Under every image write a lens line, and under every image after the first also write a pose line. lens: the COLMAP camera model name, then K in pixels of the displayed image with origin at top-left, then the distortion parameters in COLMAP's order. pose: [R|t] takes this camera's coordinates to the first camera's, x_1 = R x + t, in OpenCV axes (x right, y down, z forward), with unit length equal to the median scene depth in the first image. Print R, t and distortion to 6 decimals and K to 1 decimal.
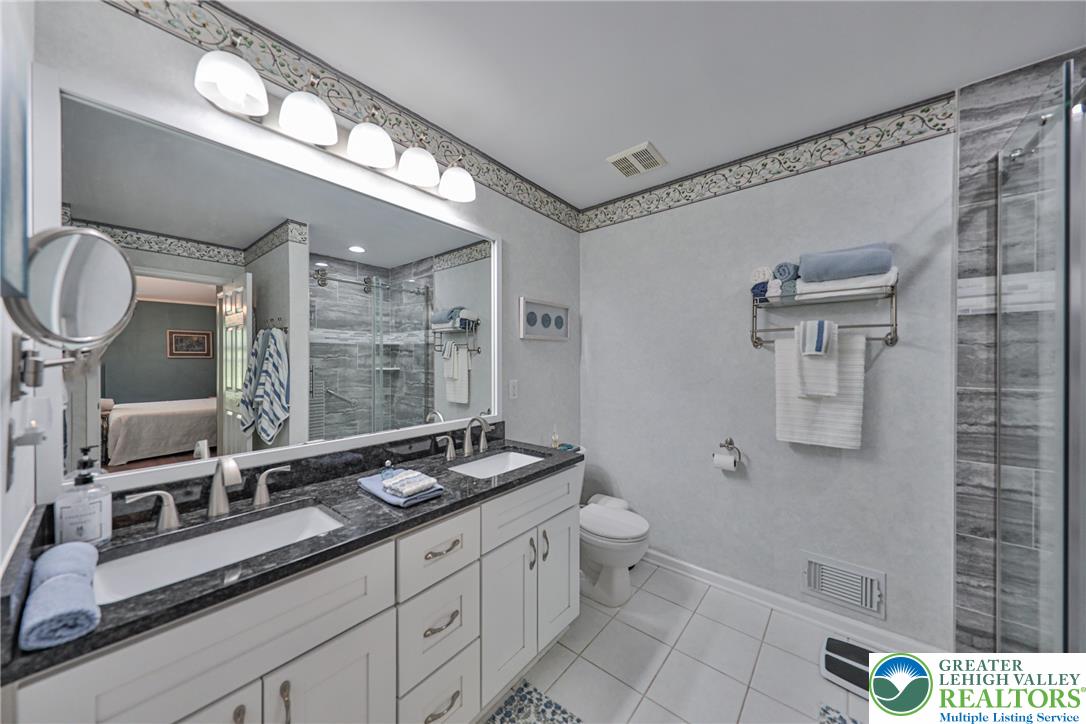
lens RADIAL K [[378.8, 0, 545.2], [0, 378.8, 363.2], [0, 0, 1]] dist [0.008411, -0.002104]
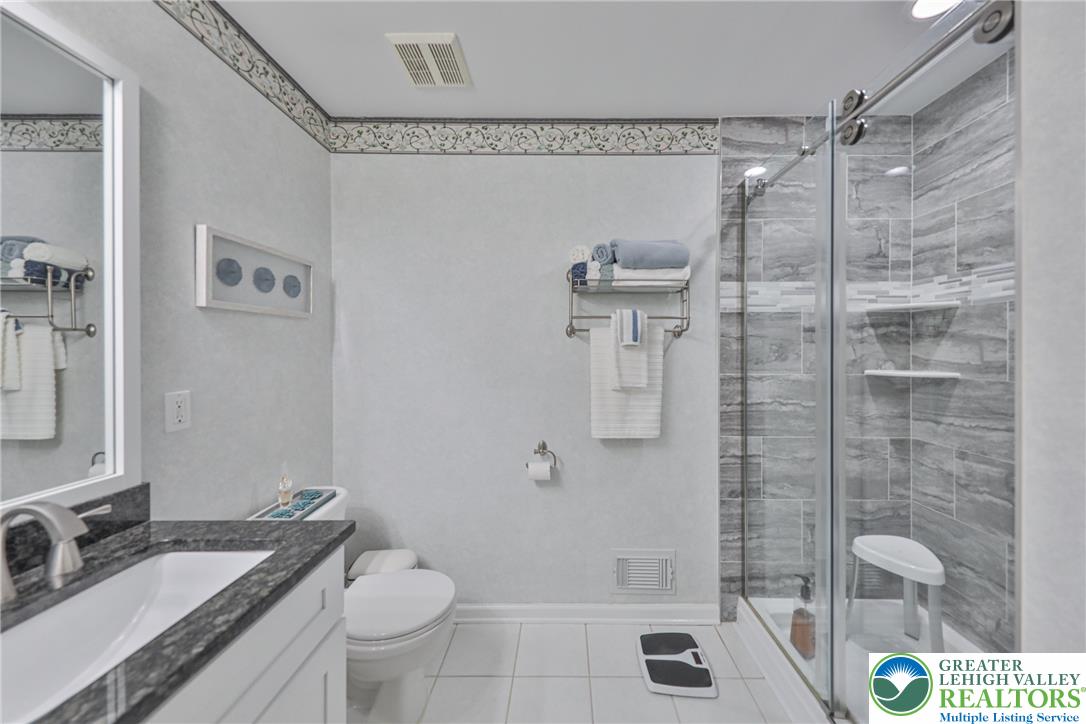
lens RADIAL K [[378.8, 0, 573.1], [0, 378.8, 351.1], [0, 0, 1]] dist [0.008411, -0.002104]
pose [[0.769267, -0.001966, 0.638924, -0.007392], [0.002570, 0.999997, -0.000018, -0.006849], [-0.638922, 0.001656, 0.769270, 0.333937]]
